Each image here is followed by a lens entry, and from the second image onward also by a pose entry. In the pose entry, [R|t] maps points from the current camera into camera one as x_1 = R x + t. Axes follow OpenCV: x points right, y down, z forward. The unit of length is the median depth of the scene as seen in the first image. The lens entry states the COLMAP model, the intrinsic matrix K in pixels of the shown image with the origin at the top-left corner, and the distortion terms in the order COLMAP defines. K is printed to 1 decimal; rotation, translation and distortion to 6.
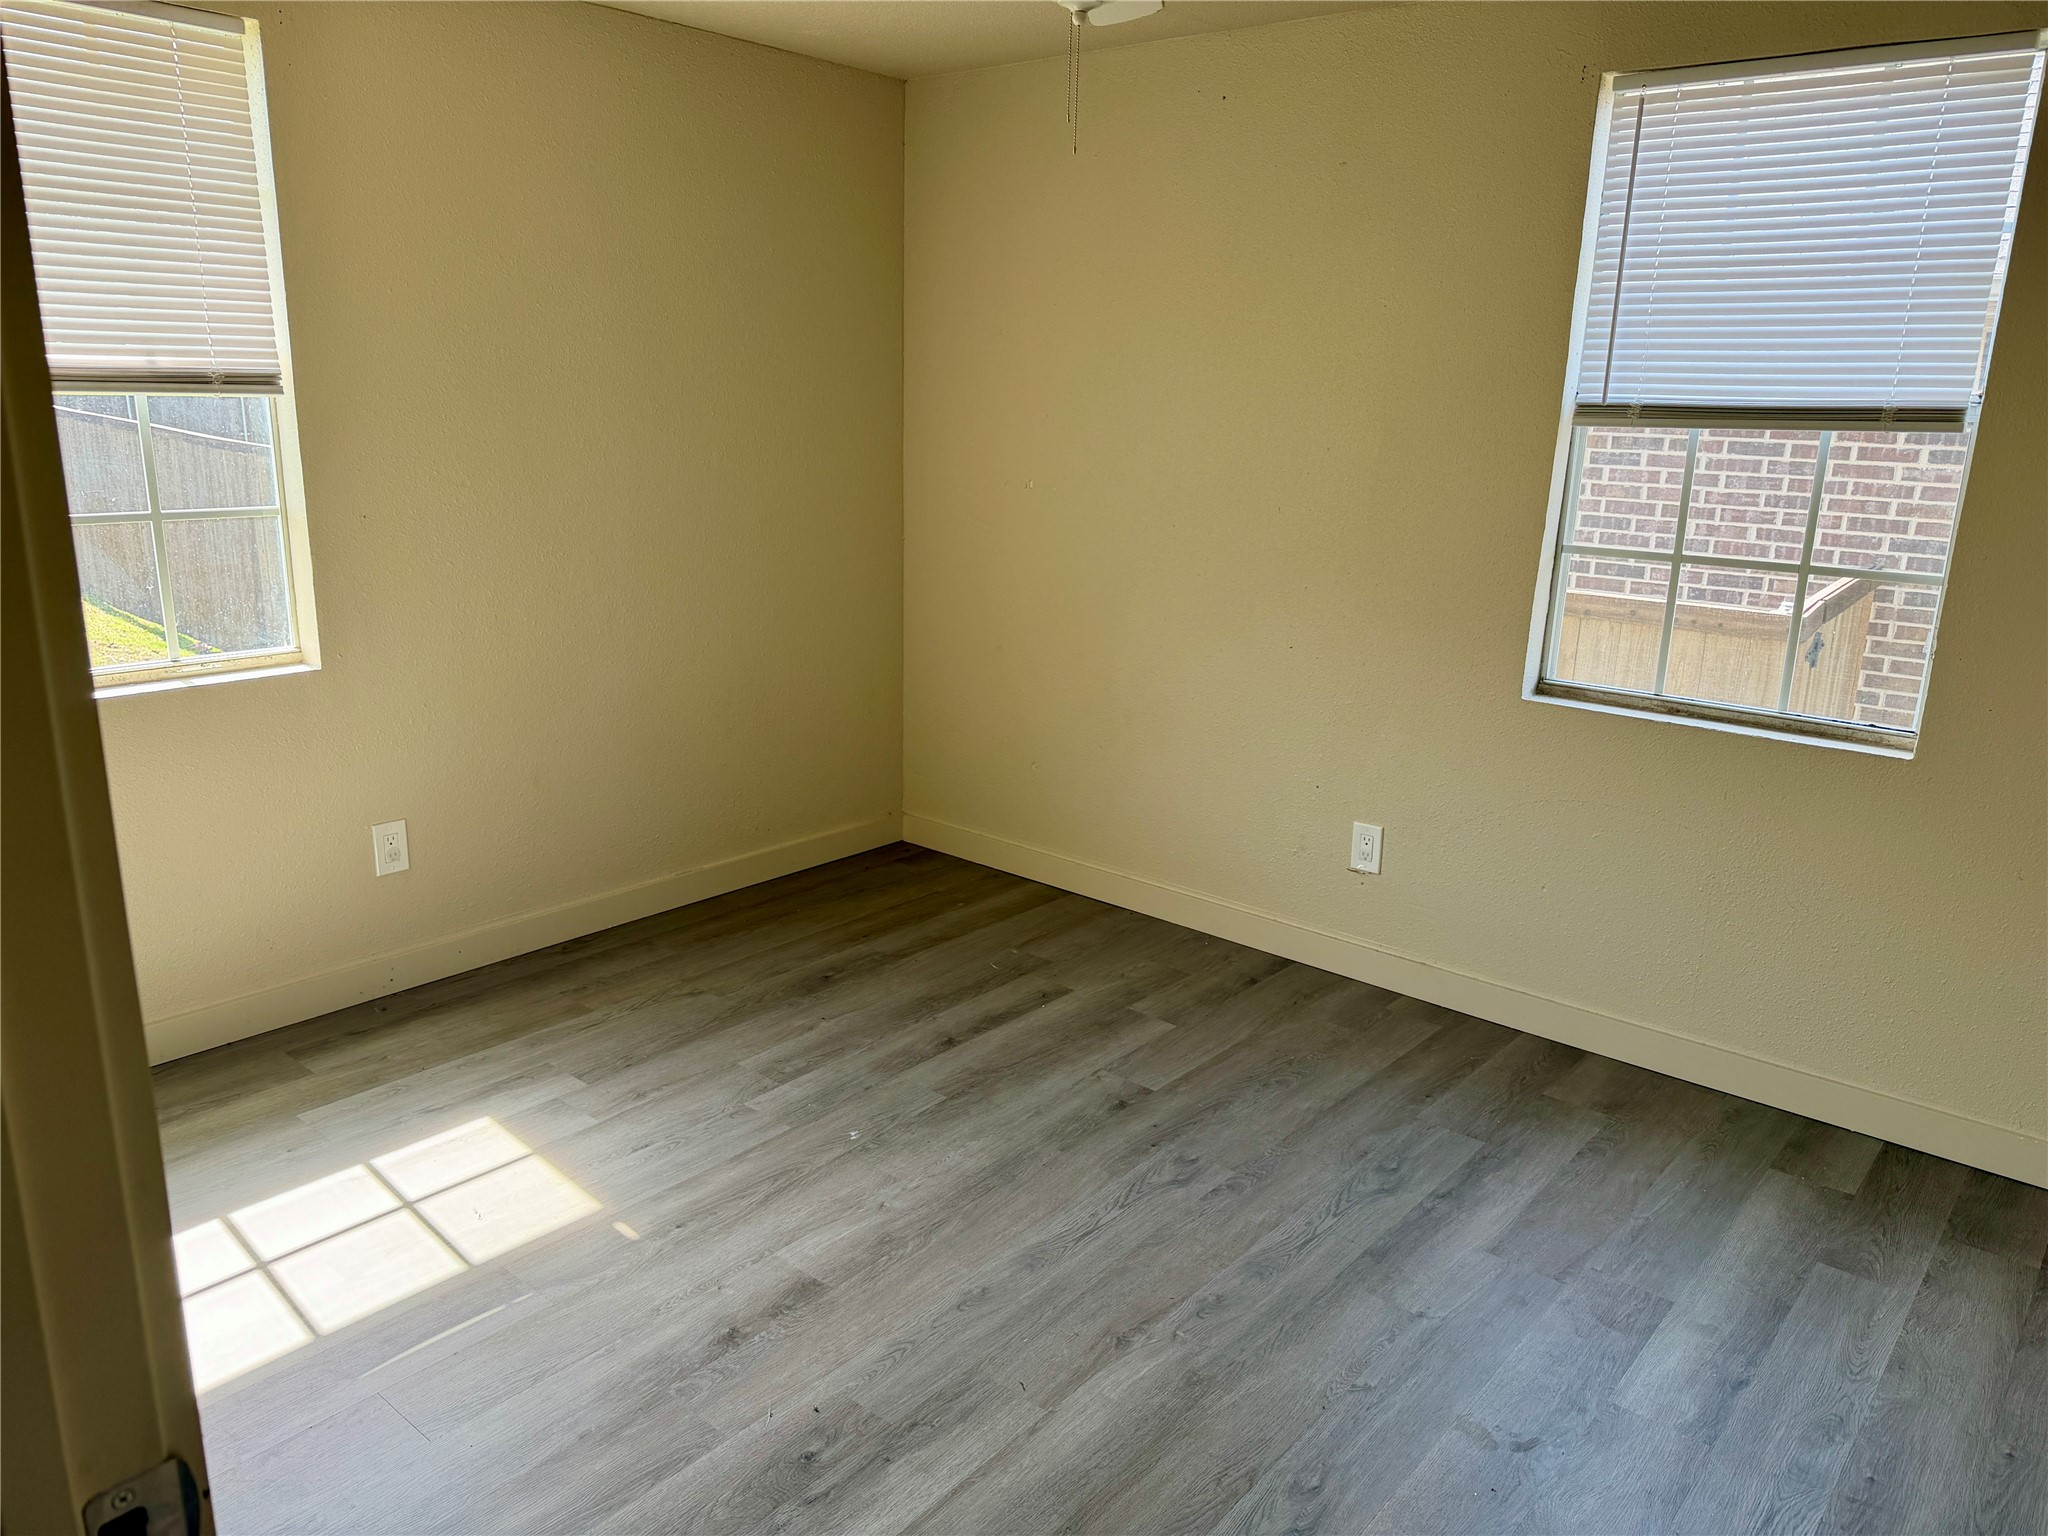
lens RADIAL K [[1471.8, 0, 1024.0], [0, 1471.8, 768.0], [0, 0, 1]] dist [0.151801, -0.221479]
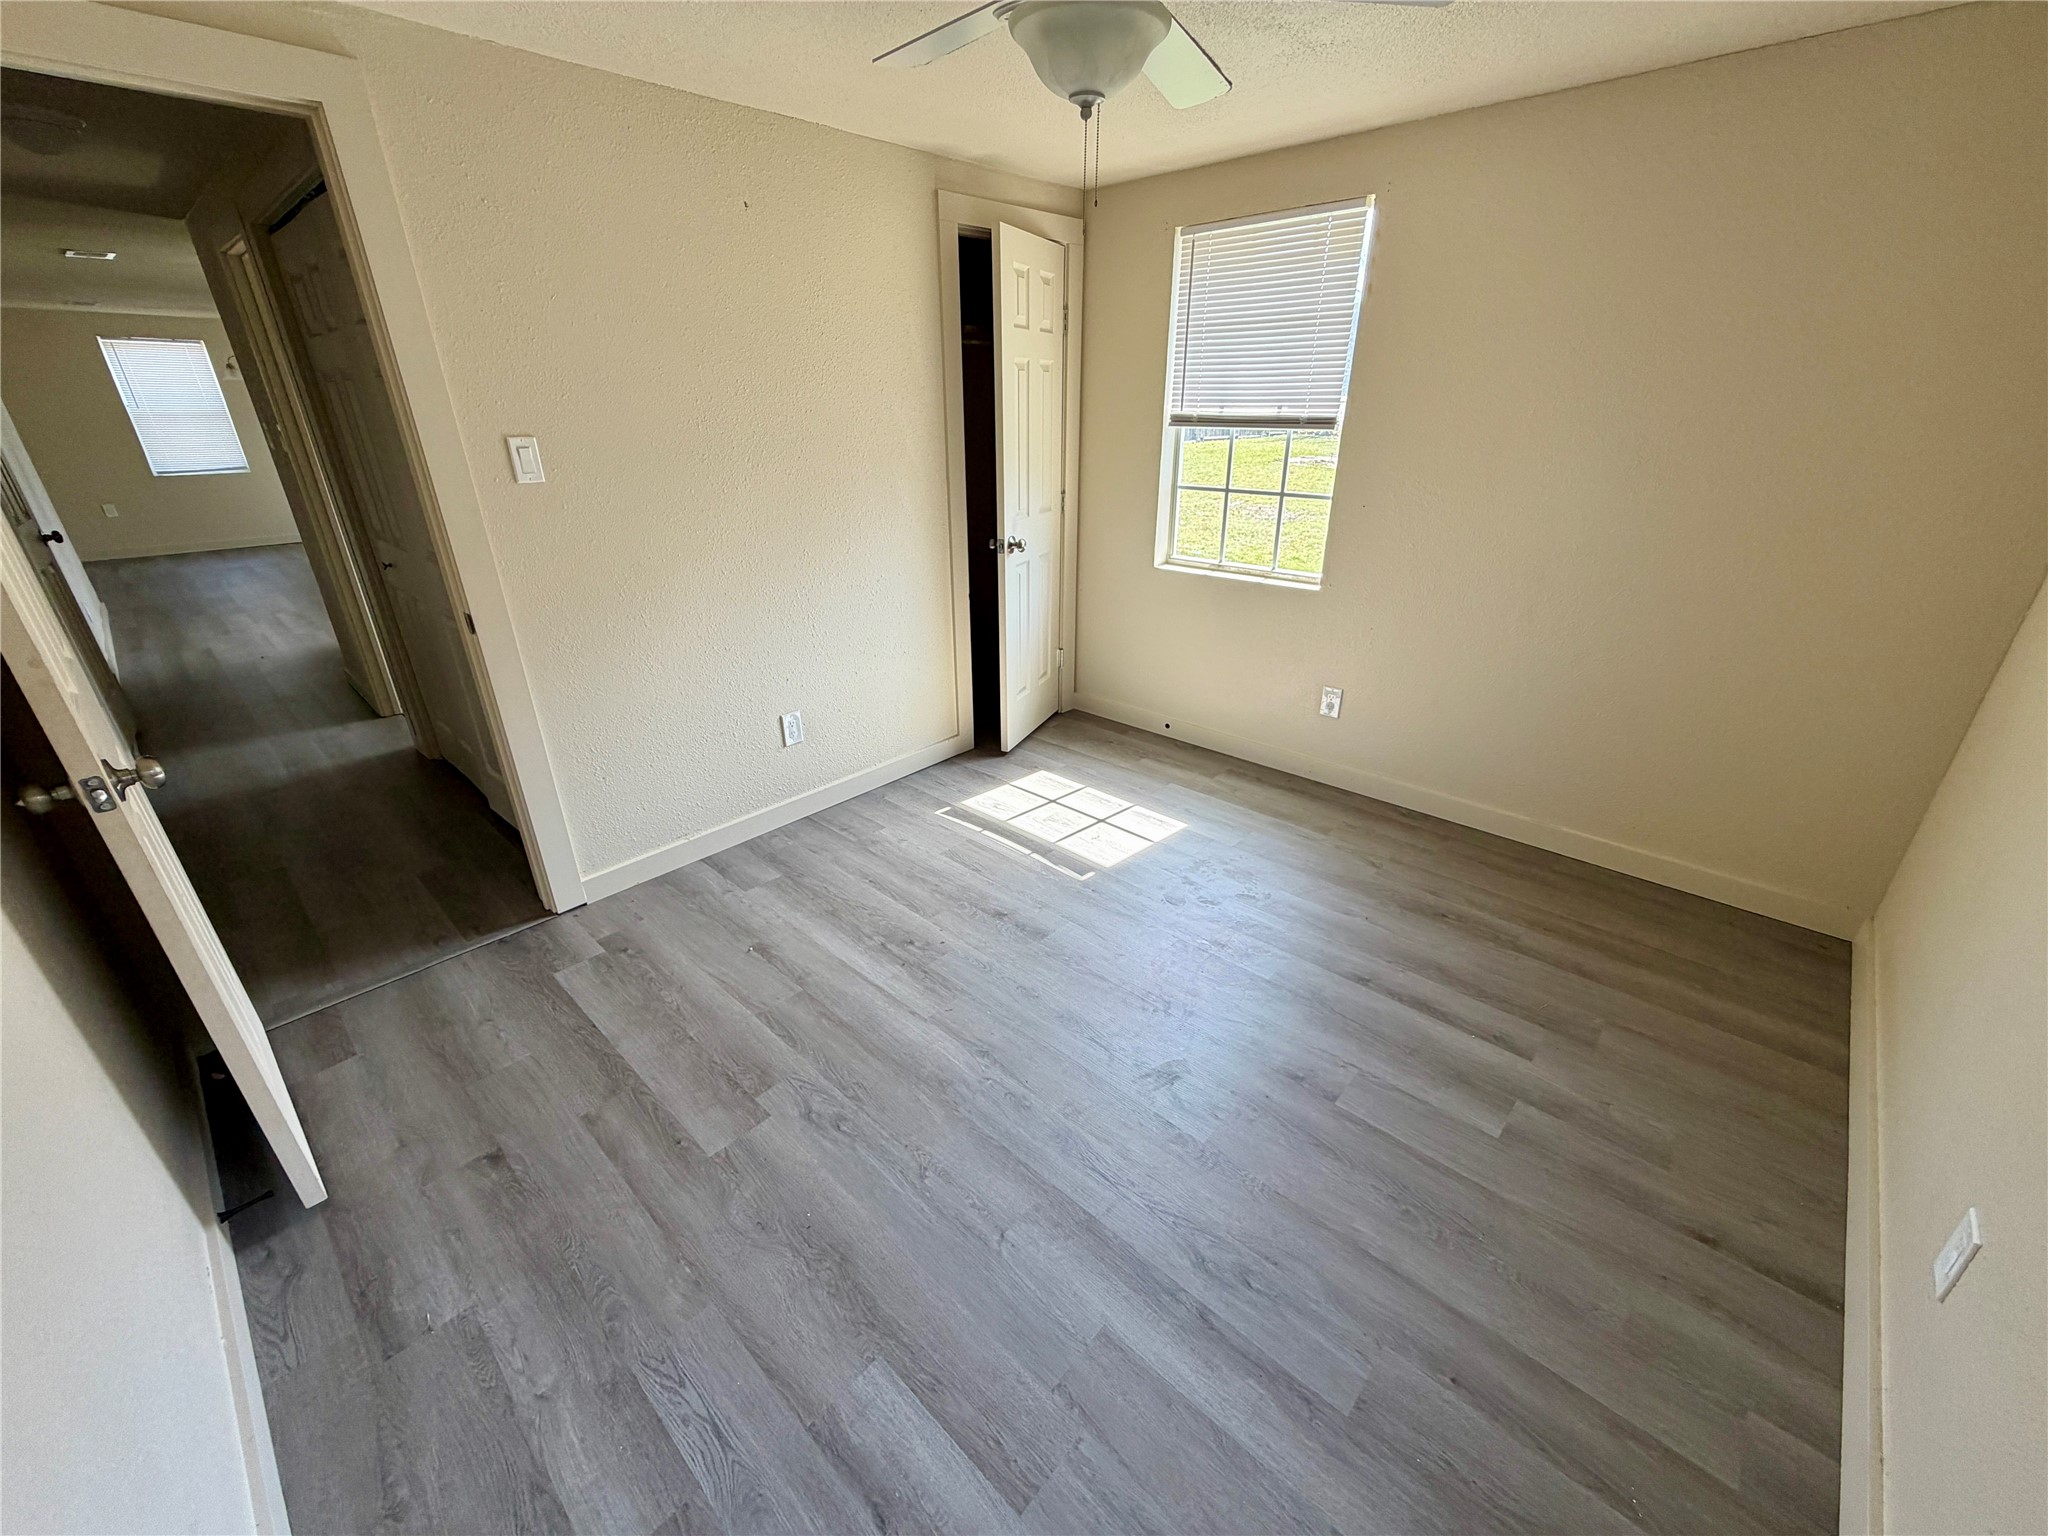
lens RADIAL K [[818.3, 0, 1024.0], [0, 818.3, 768.0], [0, 0, 1]] dist [0.009339, -0.000139]
pose [[-0.055914, 0.387424, -0.920205, 0.535279], [-0.243822, 0.888444, 0.388867, -0.172310], [0.968207, 0.246109, 0.044786, 0.658262]]
